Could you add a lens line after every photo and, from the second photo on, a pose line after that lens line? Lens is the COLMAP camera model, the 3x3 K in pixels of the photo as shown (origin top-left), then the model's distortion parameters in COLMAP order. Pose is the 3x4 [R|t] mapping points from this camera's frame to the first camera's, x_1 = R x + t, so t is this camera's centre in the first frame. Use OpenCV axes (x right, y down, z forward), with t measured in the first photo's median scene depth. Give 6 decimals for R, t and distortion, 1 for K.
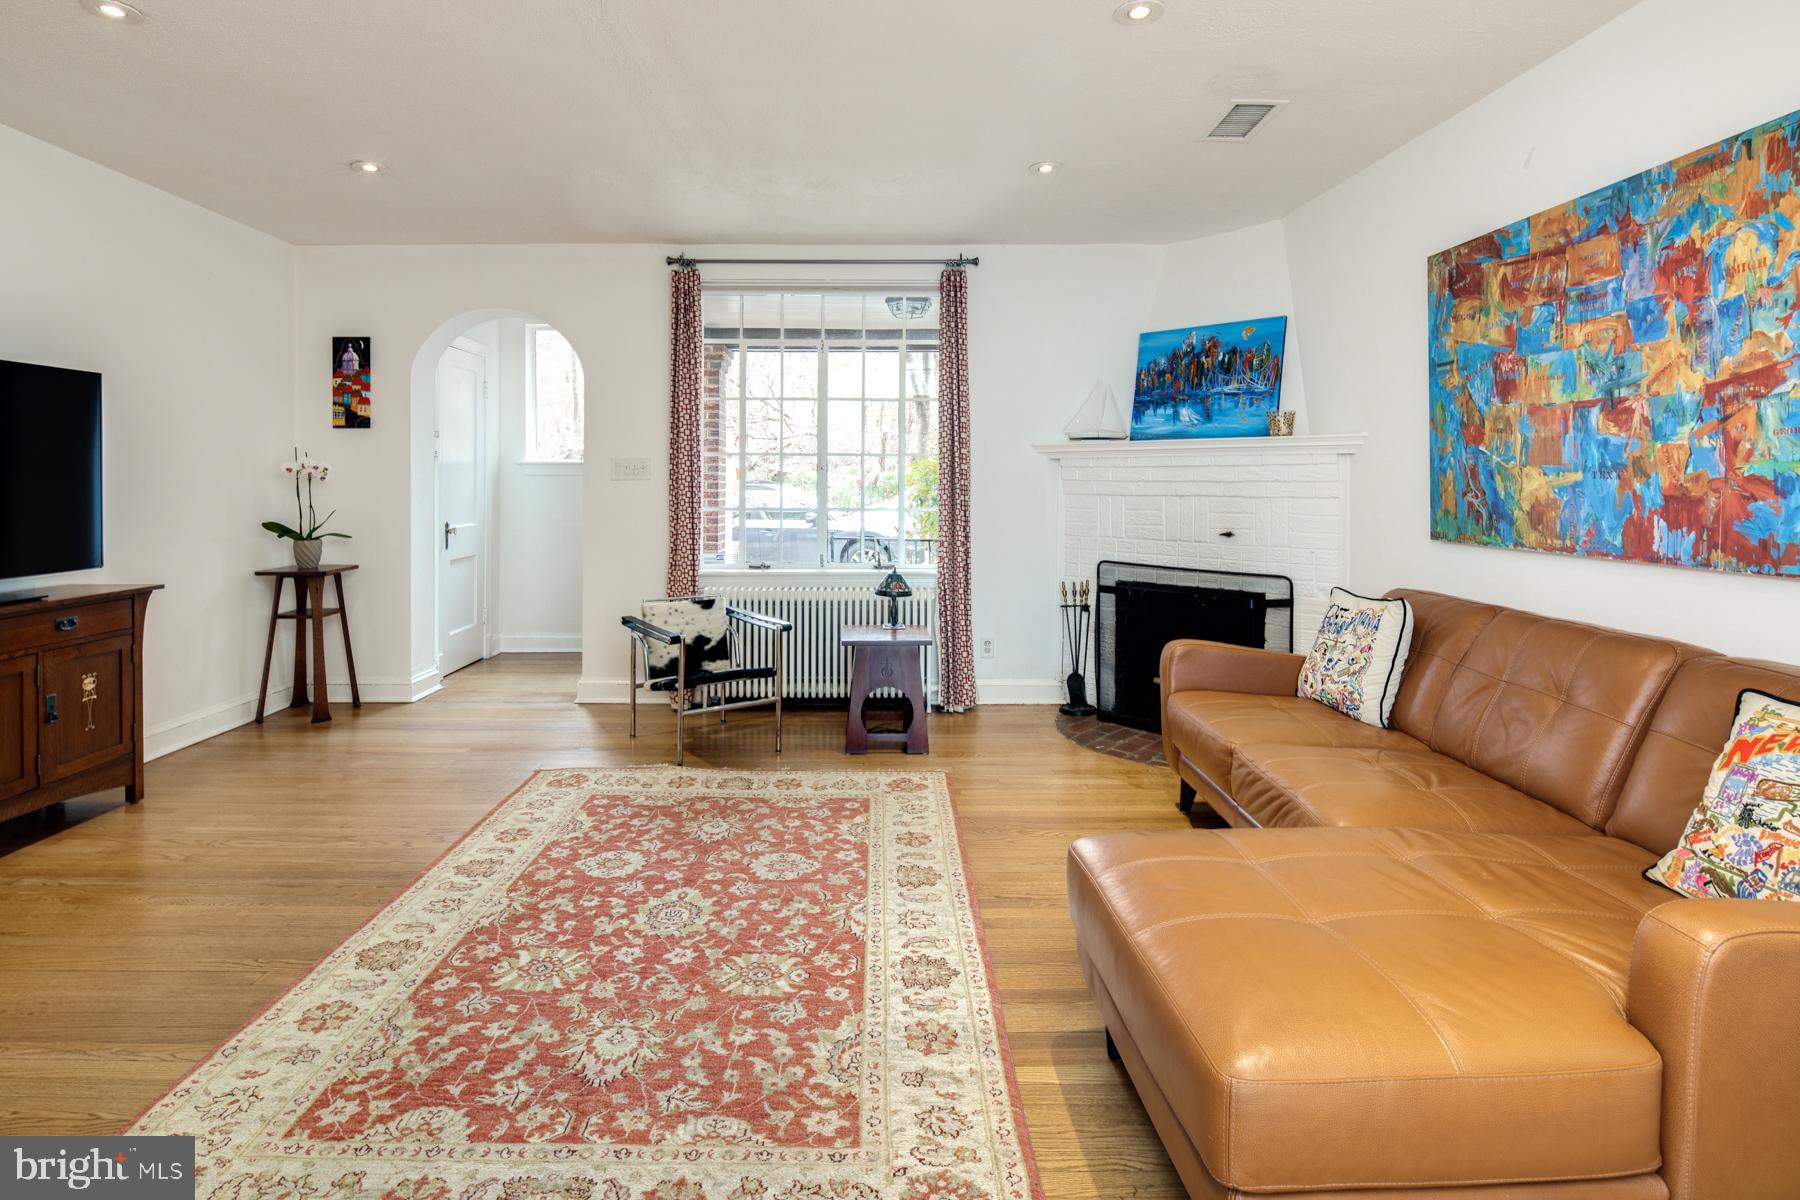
lens RADIAL K [[890.7, 0, 888.1], [0, 890.7, 497.5], [0, 0, 1]] dist [0.001825, -0.002922]
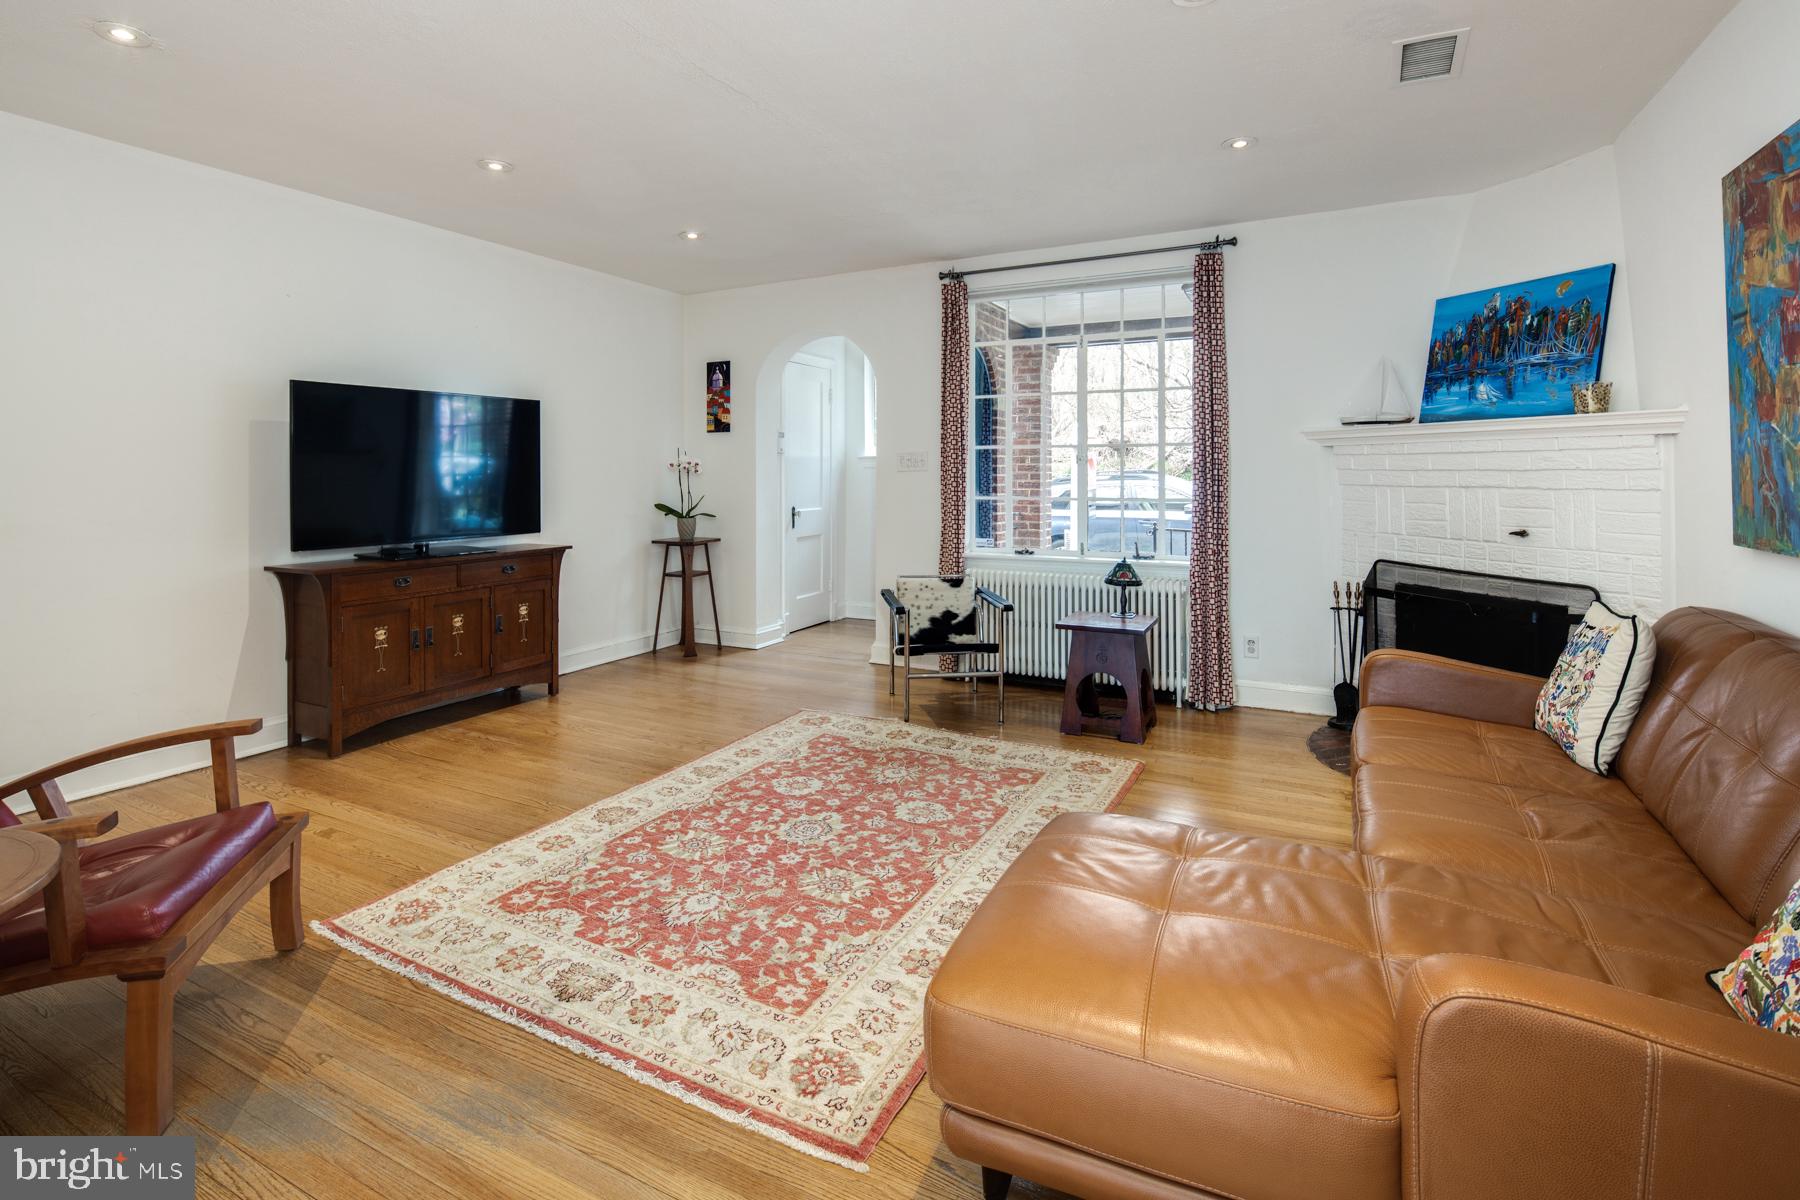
lens RADIAL K [[879.1, 0, 893.4], [0, 879.1, 480.4], [0, 0, 1]] dist [0.007165, -0.007469]
pose [[0.882921, 0.000398, -0.469520, 0.351912], [-0.004476, 0.999961, -0.007568, 0.000951], [0.469499, 0.008784, 0.882889, -0.007581]]
